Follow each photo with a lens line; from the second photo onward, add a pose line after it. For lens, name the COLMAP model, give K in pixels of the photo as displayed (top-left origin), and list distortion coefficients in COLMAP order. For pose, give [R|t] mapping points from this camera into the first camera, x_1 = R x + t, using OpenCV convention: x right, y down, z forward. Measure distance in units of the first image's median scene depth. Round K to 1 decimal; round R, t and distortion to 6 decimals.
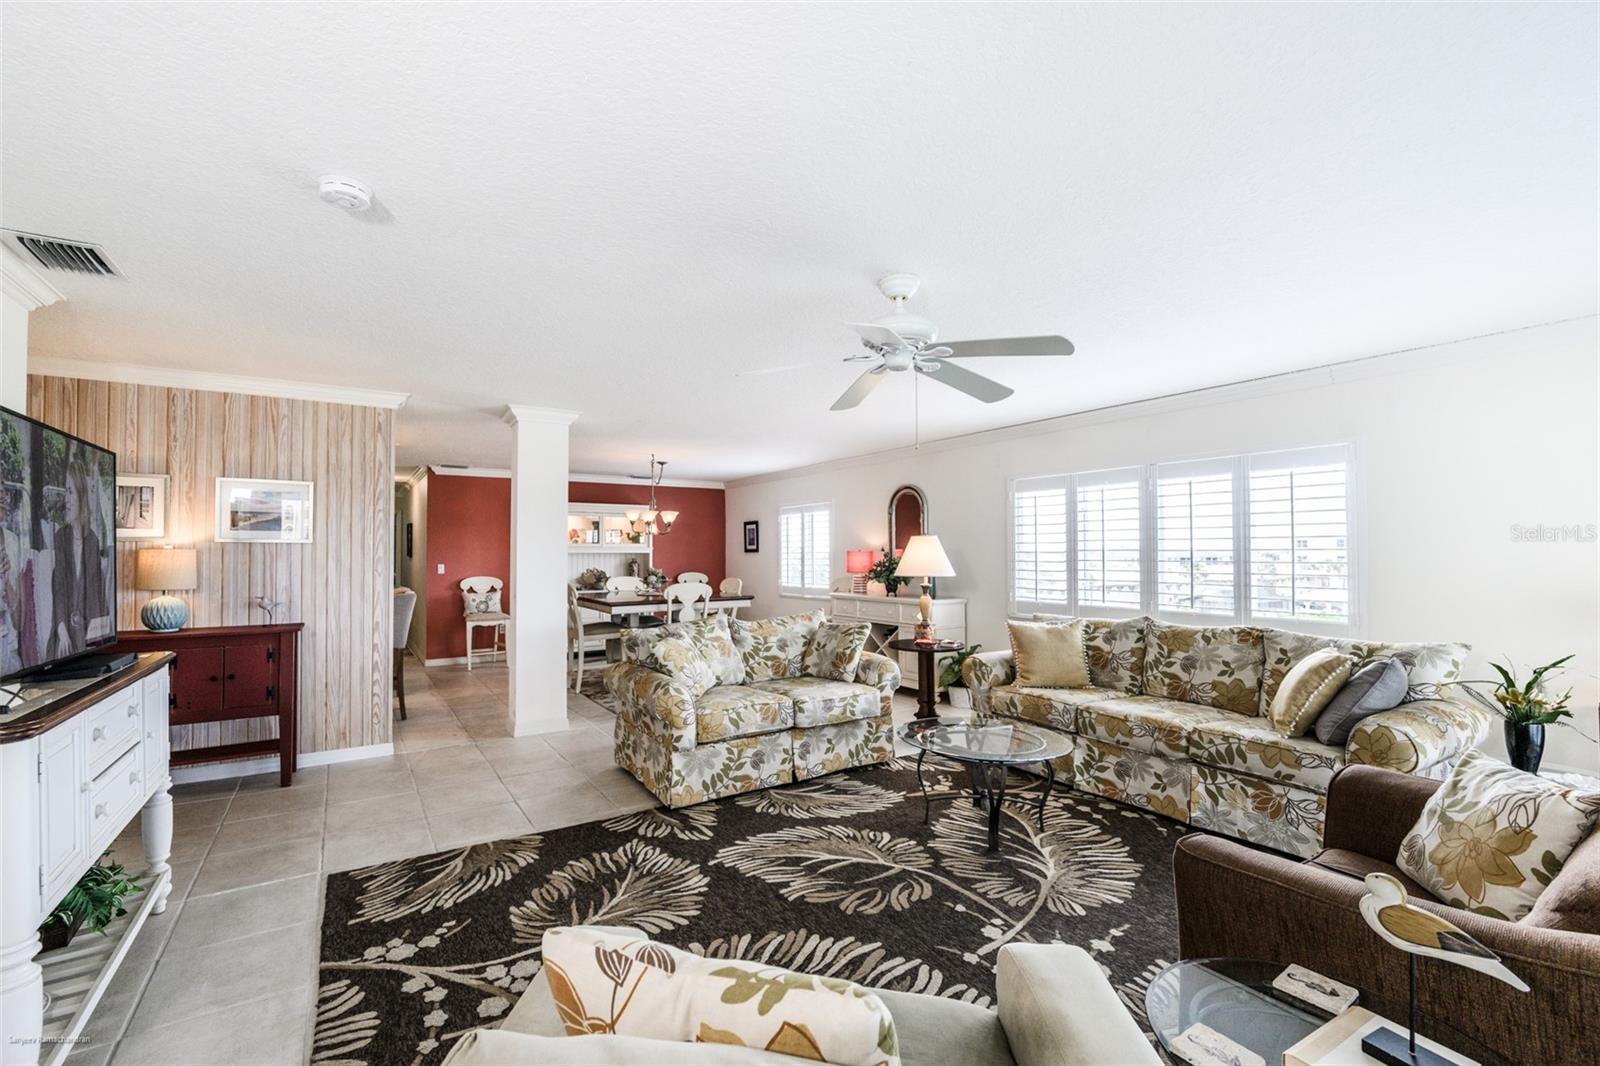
lens RADIAL K [[673.8, 0, 765.2], [0, 673.8, 548.2], [0, 0, 1]] dist [-0.002266, 0.000060]
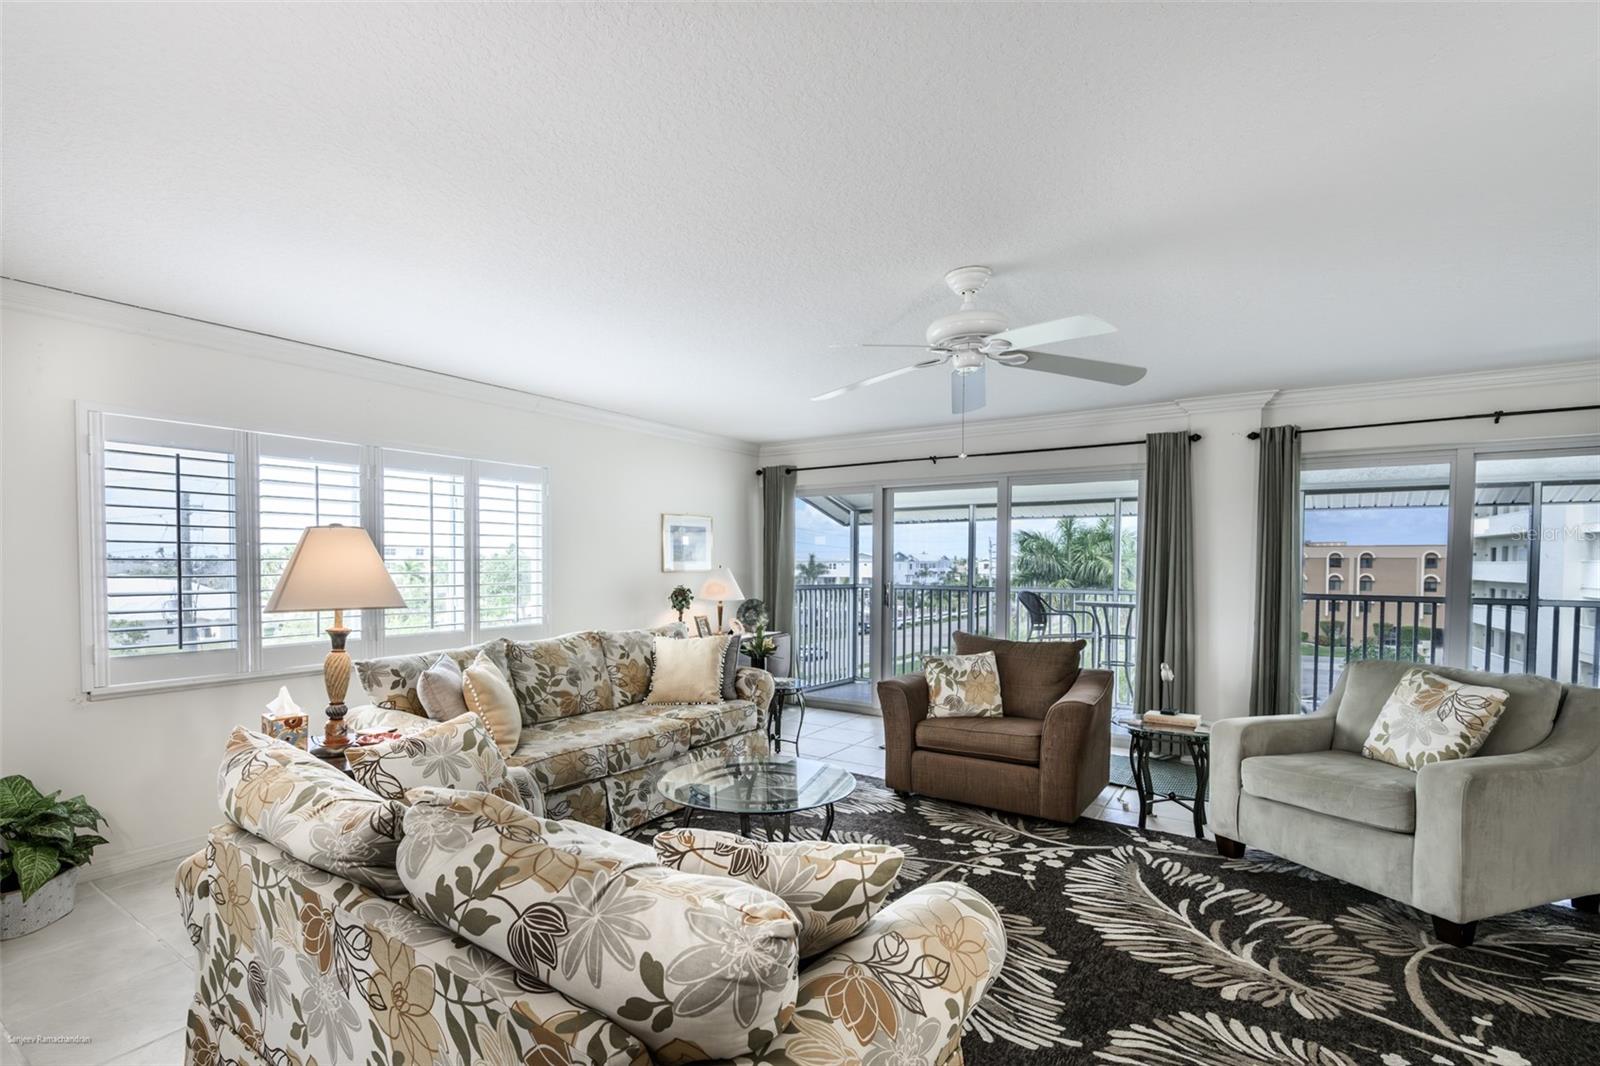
lens RADIAL K [[754.8, 0, 731.7], [0, 754.8, 582.1], [0, 0, 1]] dist [-0.000021, 0.000782]
pose [[-0.369863, -0.025627, 0.928733, -0.495701], [-0.007174, 0.999668, 0.024727, 0.005676], [-0.929059, 0.002483, -0.369924, 1.254866]]
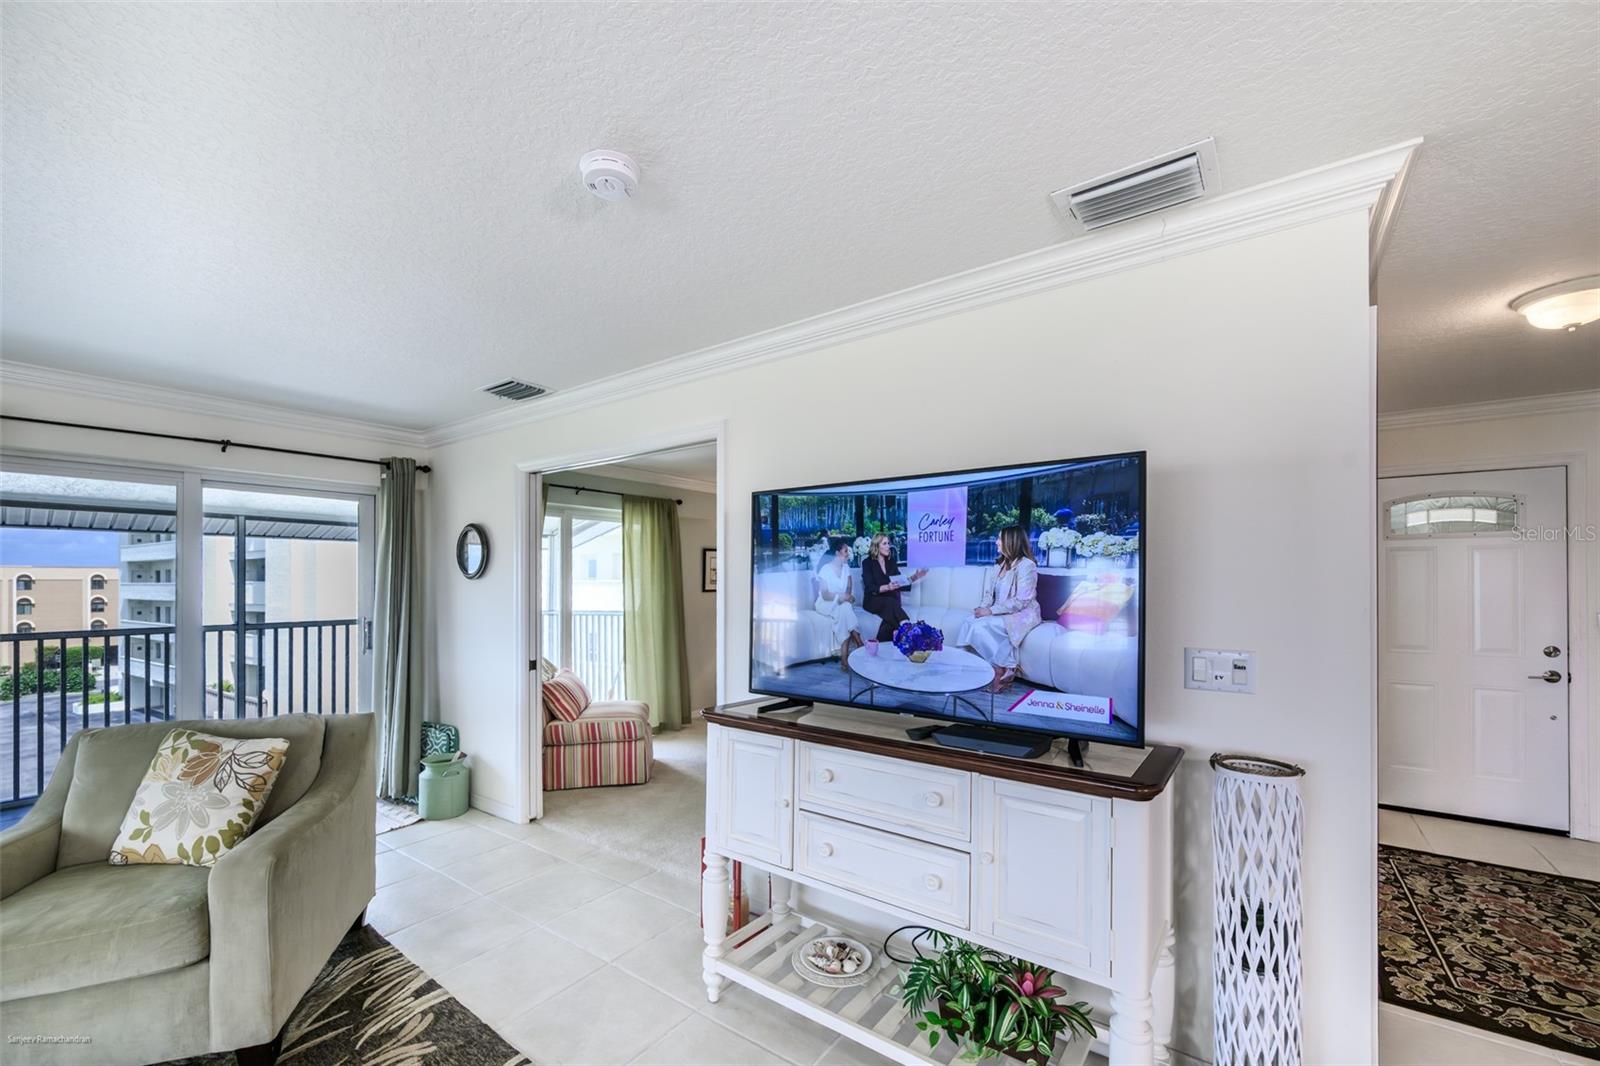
lens RADIAL K [[650.7, 0, 806.0], [0, 650.7, 578.9], [0, 0, 1]] dist [-0.004974, -0.000191]
pose [[-0.924201, 0.005240, -0.381871, -0.292896], [0.007847, 0.999955, -0.005269, -0.013071], [0.381826, -0.007866, -0.924201, 0.983376]]
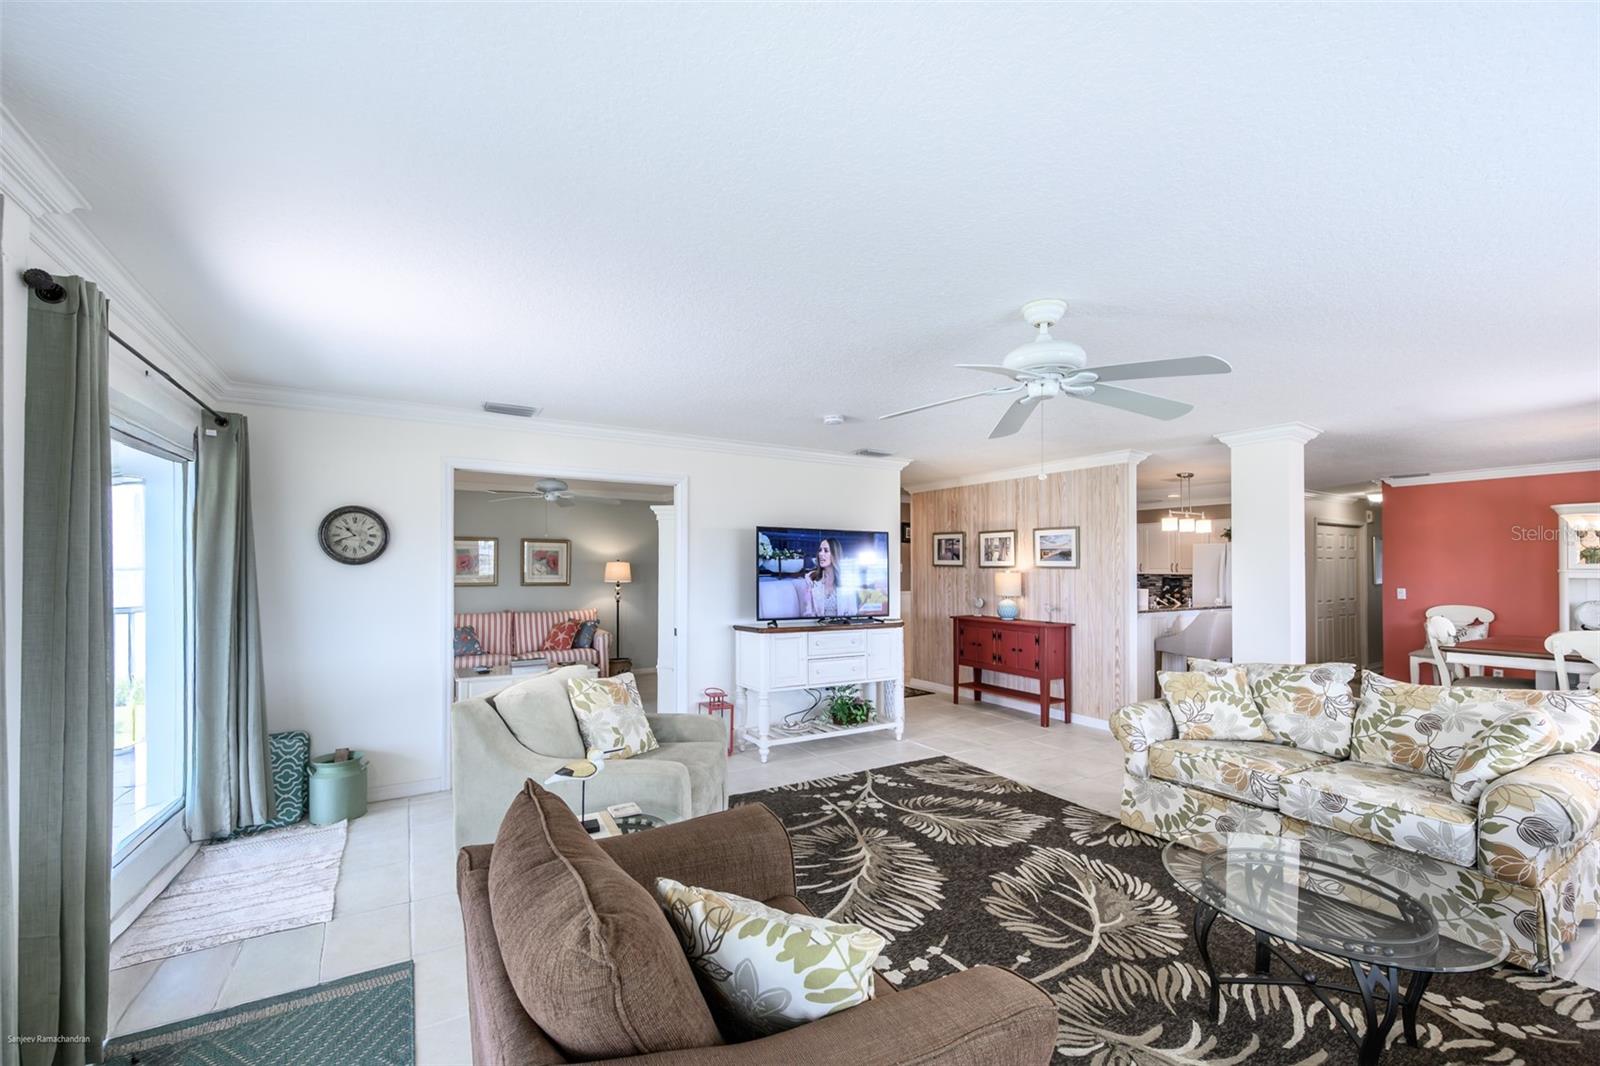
lens RADIAL K [[645.1, 0, 795.4], [0, 645.1, 562.7], [0, 0, 1]] dist [-0.003115, -0.000086]
pose [[-0.008891, -0.003503, -0.999954, 0.843964], [0.004354, 0.999984, -0.003541, -0.023212], [0.999951, -0.004385, -0.008875, 0.472596]]
